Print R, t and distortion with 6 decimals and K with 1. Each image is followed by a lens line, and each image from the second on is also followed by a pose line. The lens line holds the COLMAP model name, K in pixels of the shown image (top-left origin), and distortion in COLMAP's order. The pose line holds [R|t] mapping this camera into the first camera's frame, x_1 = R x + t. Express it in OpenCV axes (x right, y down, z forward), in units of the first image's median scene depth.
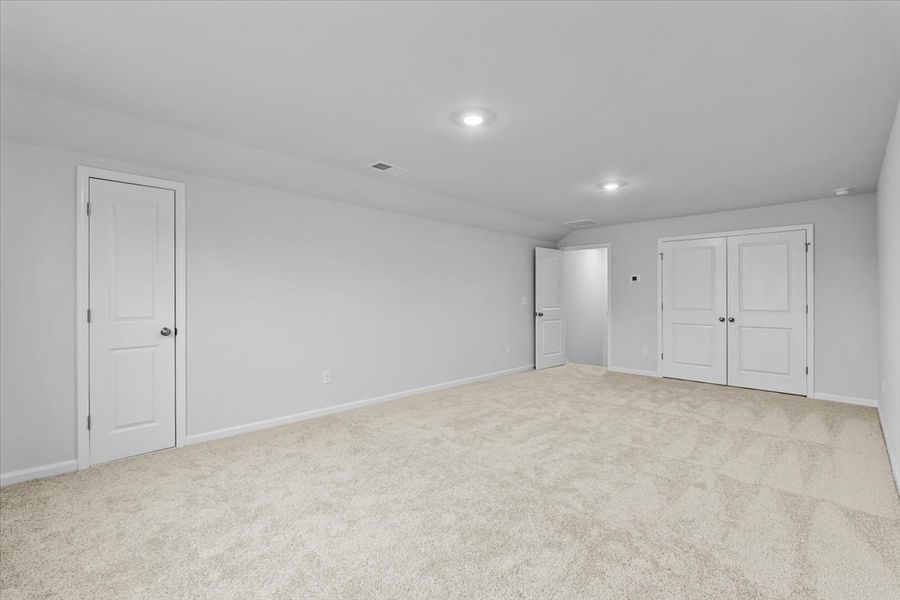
lens RADIAL K [[395.4, 0, 450.1], [0, 395.4, 295.6], [0, 0, 1]] dist [-0.002509, -0.000318]
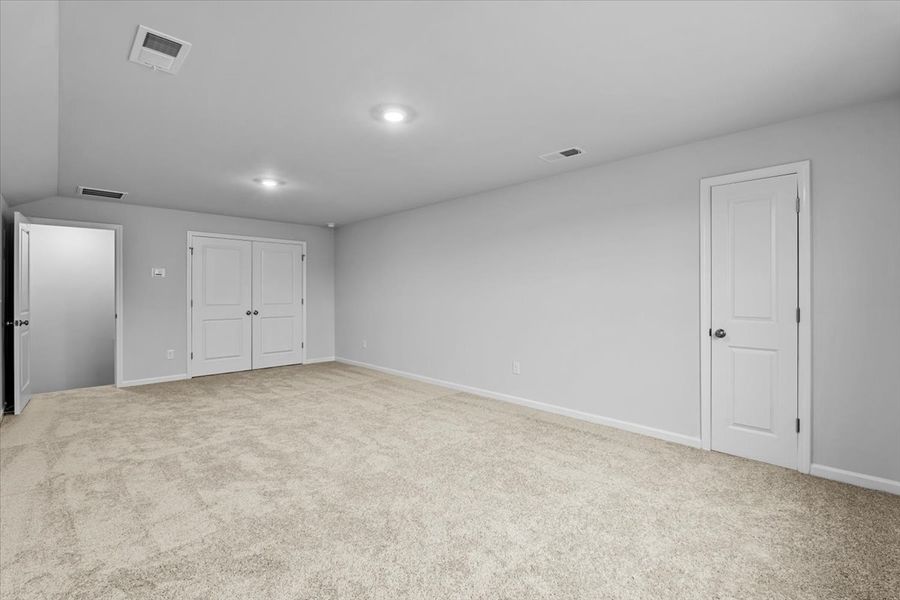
lens RADIAL K [[404.4, 0, 438.6], [0, 404.4, 298.6], [0, 0, 1]] dist [-0.003175, -0.000196]
pose [[0.029649, -0.016258, 0.999428, -0.612153], [-0.003762, 0.999859, 0.016376, -0.003441], [-0.999553, -0.004245, 0.029584, 0.547148]]
